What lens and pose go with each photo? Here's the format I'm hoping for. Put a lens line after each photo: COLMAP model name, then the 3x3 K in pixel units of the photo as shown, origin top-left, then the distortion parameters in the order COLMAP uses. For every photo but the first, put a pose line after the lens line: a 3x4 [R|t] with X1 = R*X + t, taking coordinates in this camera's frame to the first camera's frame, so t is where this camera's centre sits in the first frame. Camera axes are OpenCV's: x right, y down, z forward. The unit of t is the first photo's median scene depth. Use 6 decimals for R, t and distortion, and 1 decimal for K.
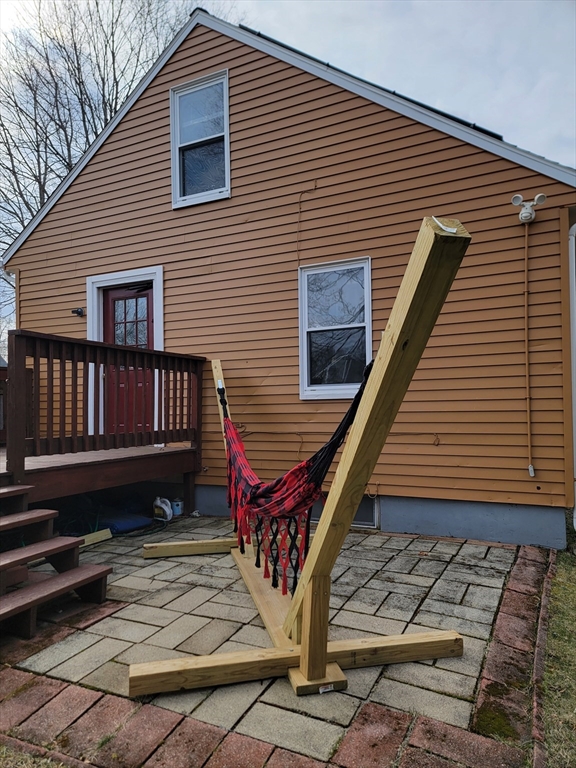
lens RADIAL K [[527.3, 0, 278.1], [0, 527.3, 400.3], [0, 0, 1]] dist [0.085636, -0.068837]
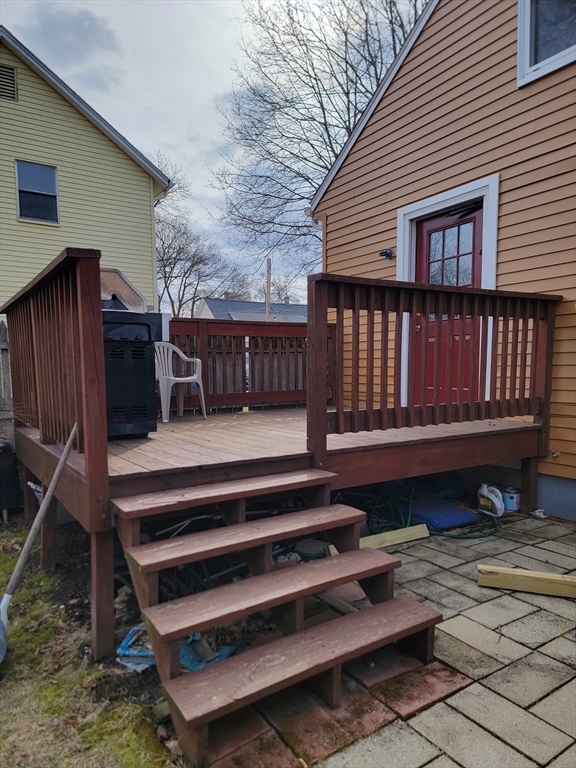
lens RADIAL K [[527.3, 0, 275.9], [0, 527.3, 401.5], [0, 0, 1]] dist [0.085636, -0.068837]
pose [[0.851548, 0.038063, -0.522893, -0.095328], [0.010728, 0.995887, 0.089964, -0.011720], [0.524166, -0.082218, 0.847638, 0.222548]]
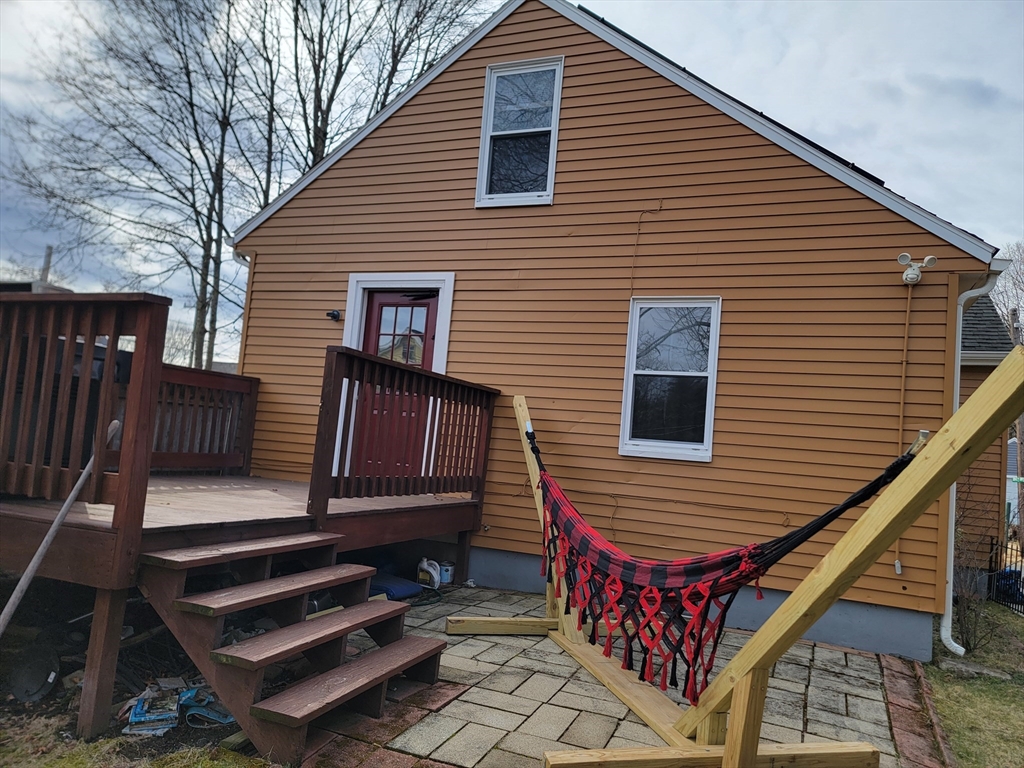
lens RADIAL K [[703.0, 0, 533.6], [0, 703.0, 401.3], [0, 0, 1]] dist [0.085636, -0.068837]
pose [[0.991346, 0.103018, 0.081370, -0.200473], [-0.098607, 0.993521, -0.056502, -0.009421], [-0.086664, 0.047989, 0.995081, -0.096476]]
